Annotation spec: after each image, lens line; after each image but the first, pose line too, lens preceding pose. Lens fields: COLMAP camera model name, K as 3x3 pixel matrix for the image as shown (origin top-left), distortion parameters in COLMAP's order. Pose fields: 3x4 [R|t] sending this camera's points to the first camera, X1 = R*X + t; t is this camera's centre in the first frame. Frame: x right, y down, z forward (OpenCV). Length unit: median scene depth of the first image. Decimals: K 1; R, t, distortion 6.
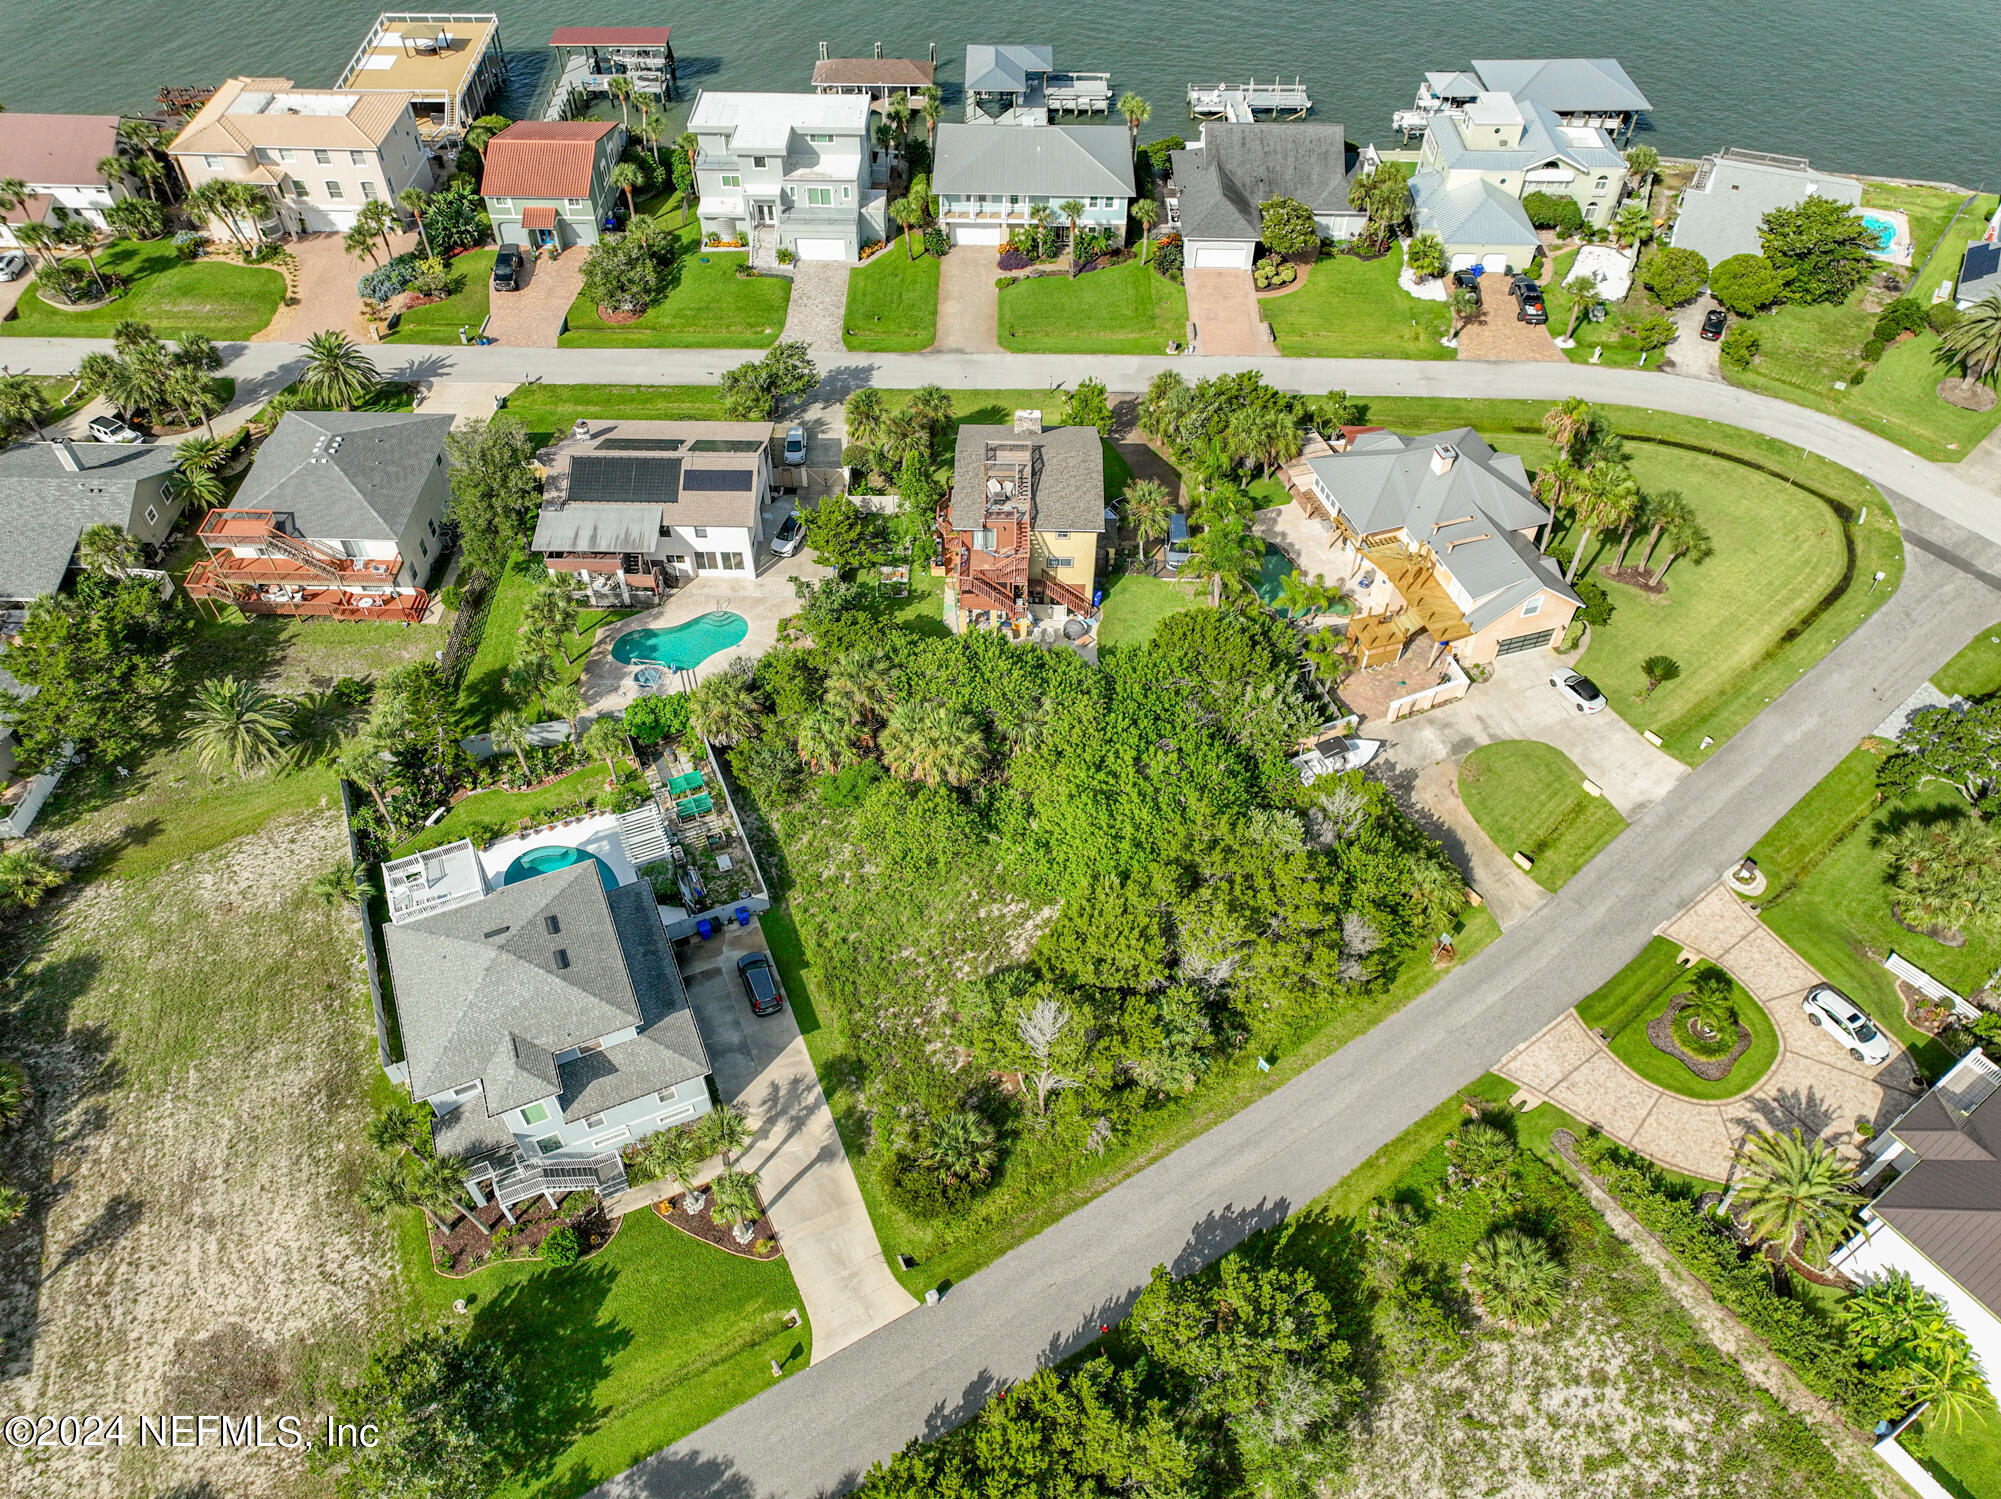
lens RADIAL K [[1416.9, 0, 1013.2], [0, 1416.9, 742.6], [0, 0, 1]] dist [-0.001102, 0.016669]
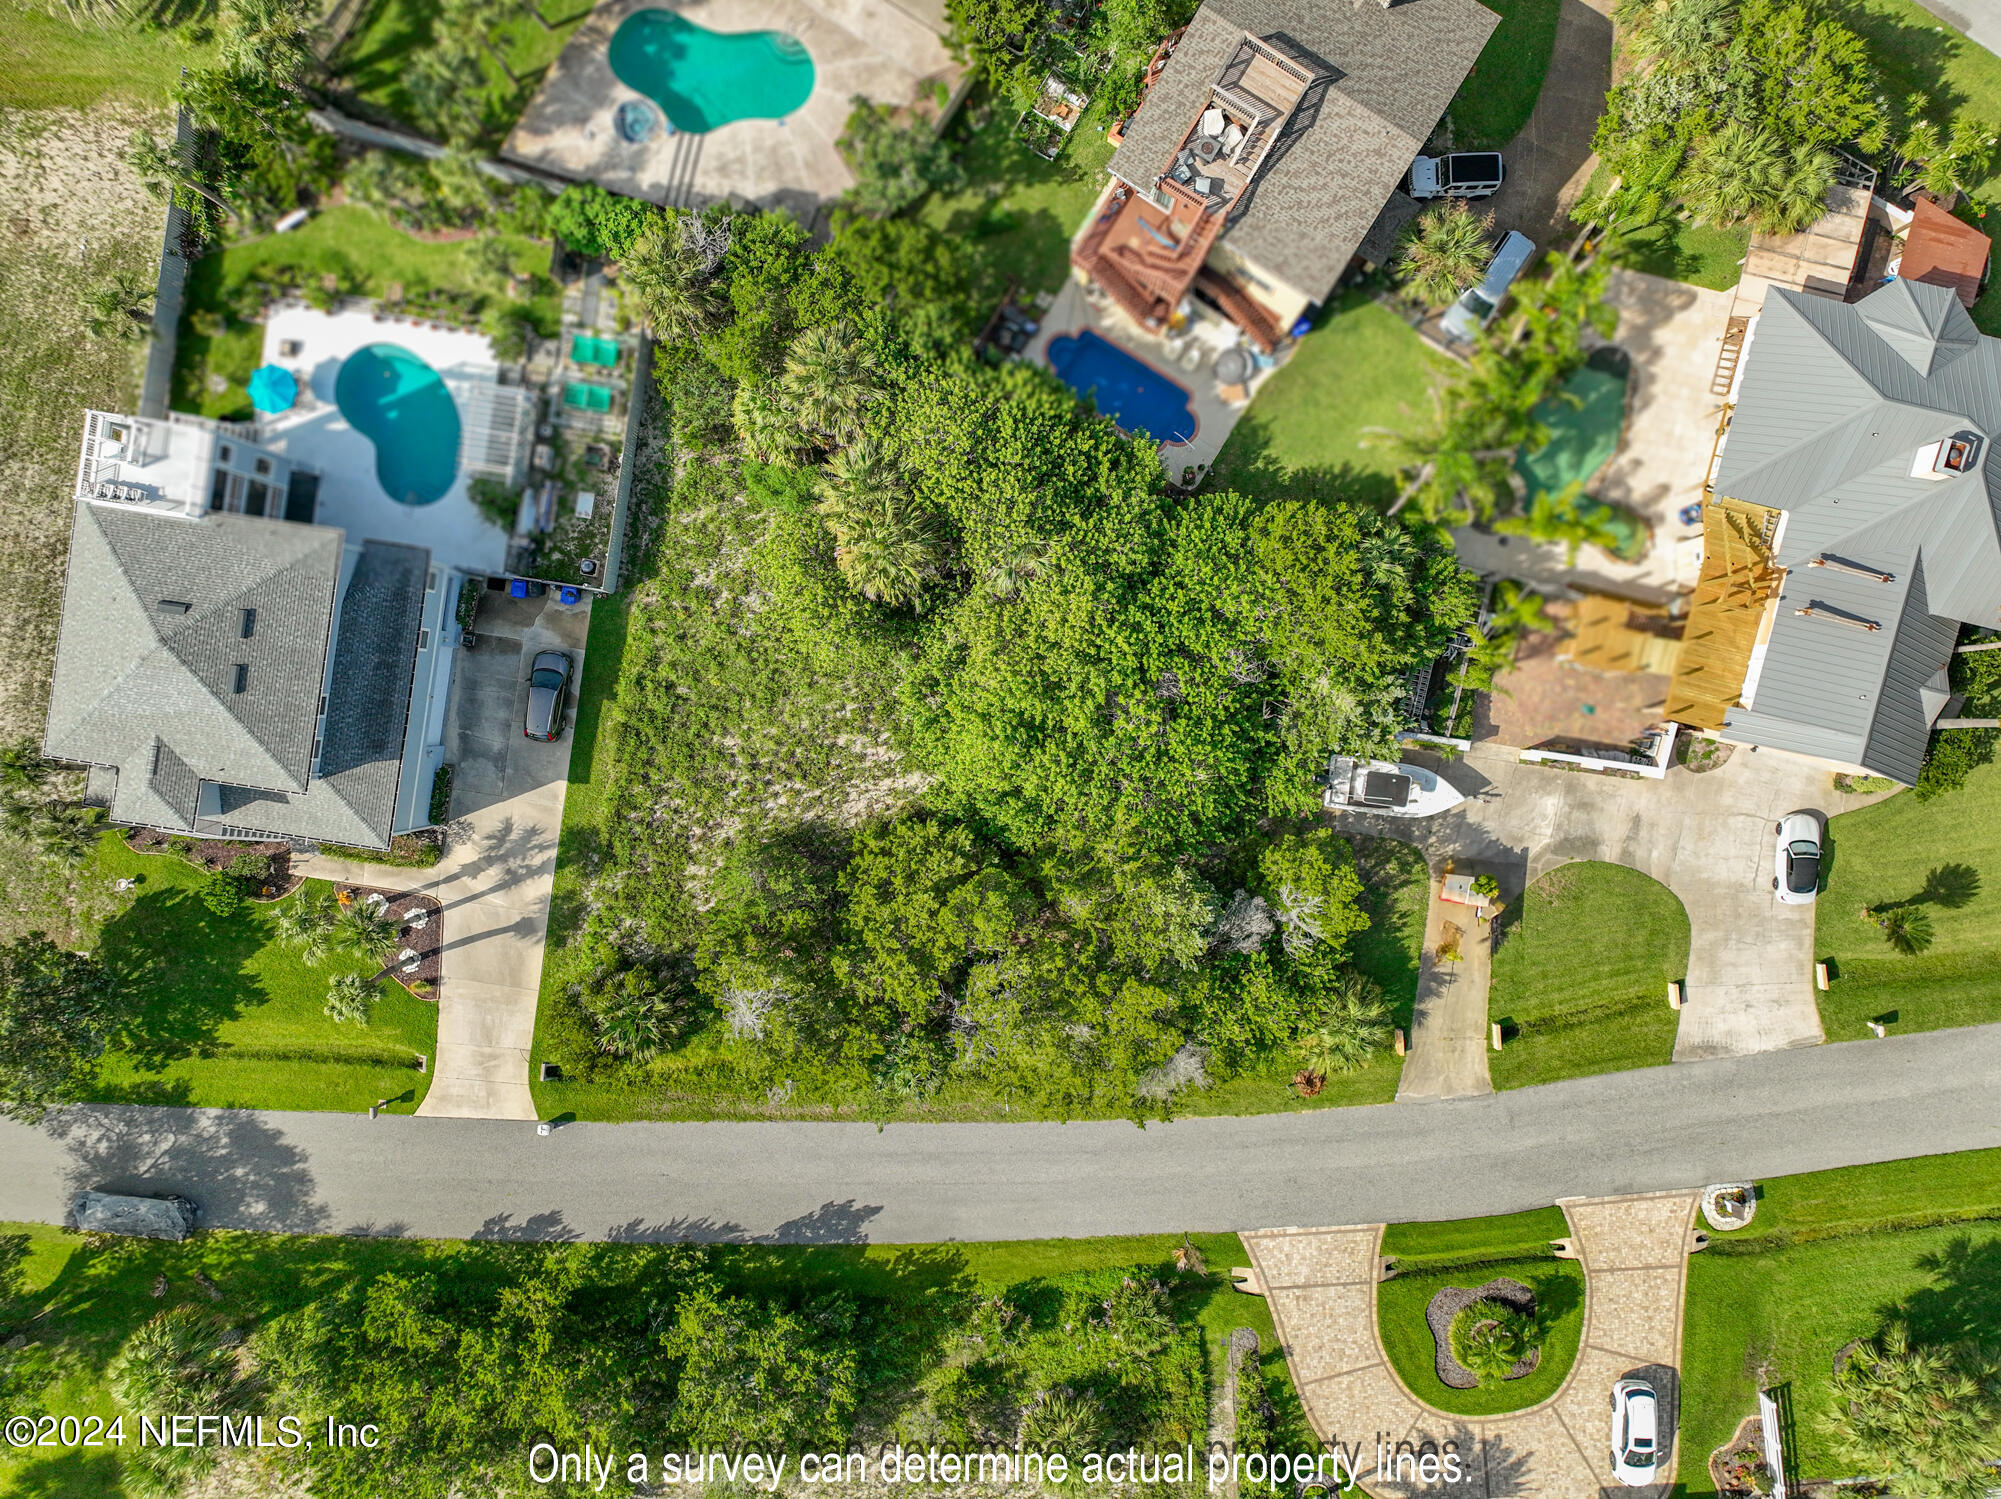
lens RADIAL K [[1416.9, 0, 1000.7], [0, 1416.9, 759.3], [0, 0, 1]] dist [-0.001102, 0.016669]
pose [[0.846141, 0.532908, -0.007389, 0.056193], [-0.382885, 0.617465, 0.687122, -0.390288], [0.370735, -0.578573, 0.726505, 0.399348]]
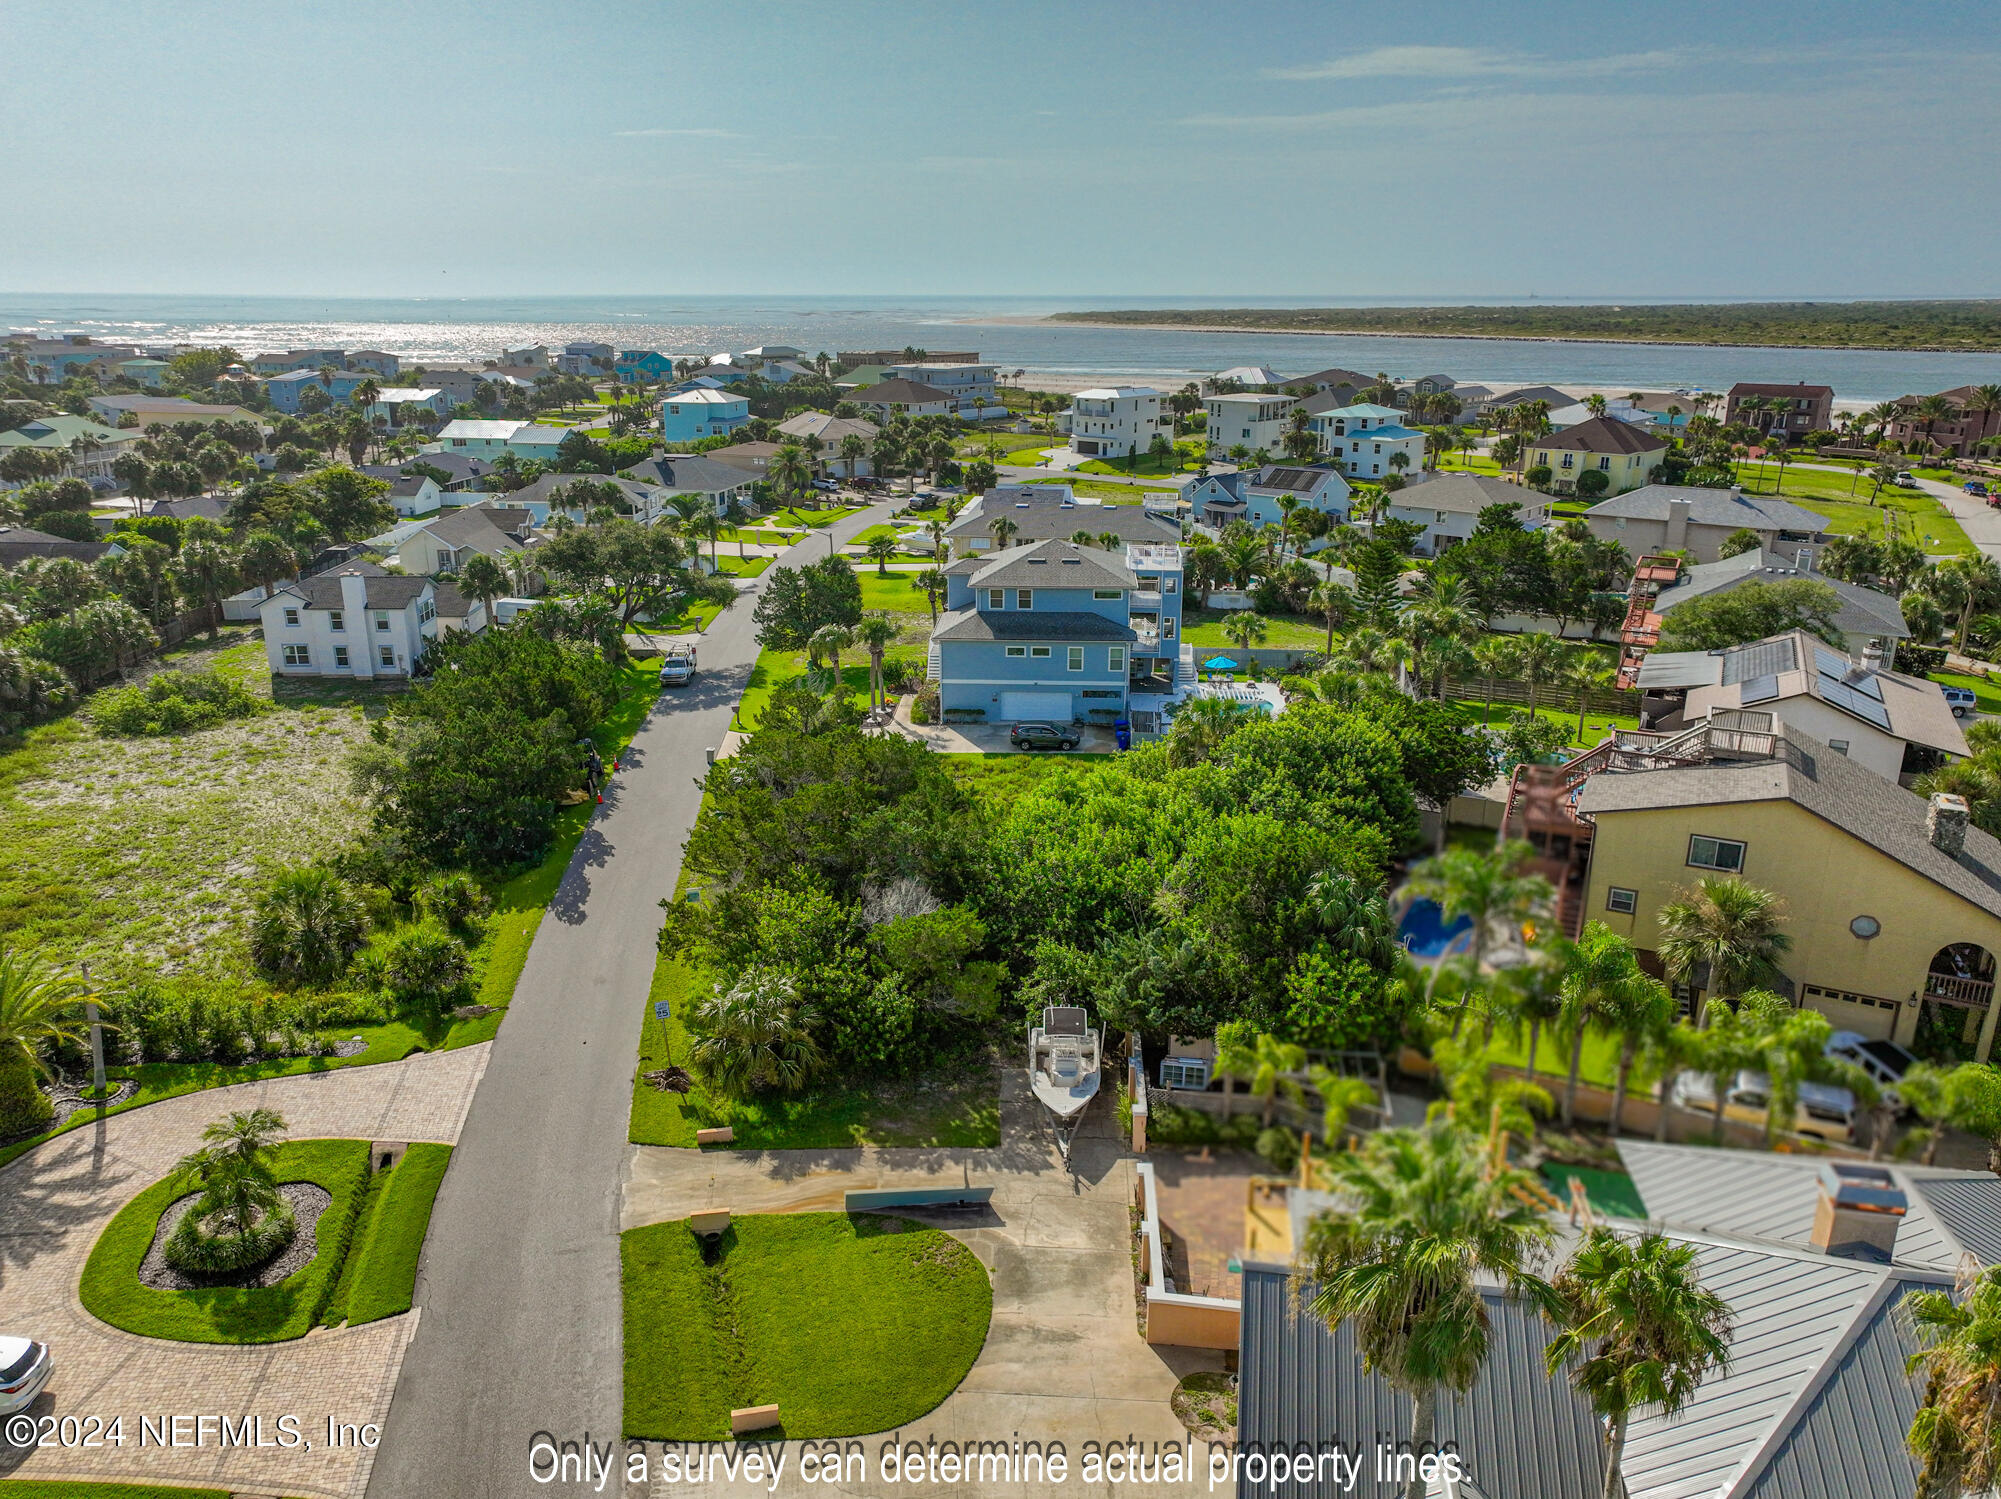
lens RADIAL K [[1416.9, 0, 995.4], [0, 1416.9, 762.2], [0, 0, 1]] dist [-0.001102, 0.016669]
pose [[-0.452457, 0.266743, -0.850959, 0.632373], [-0.666395, 0.532980, 0.521393, -0.296604], [0.592622, 0.802982, -0.063394, 0.879525]]
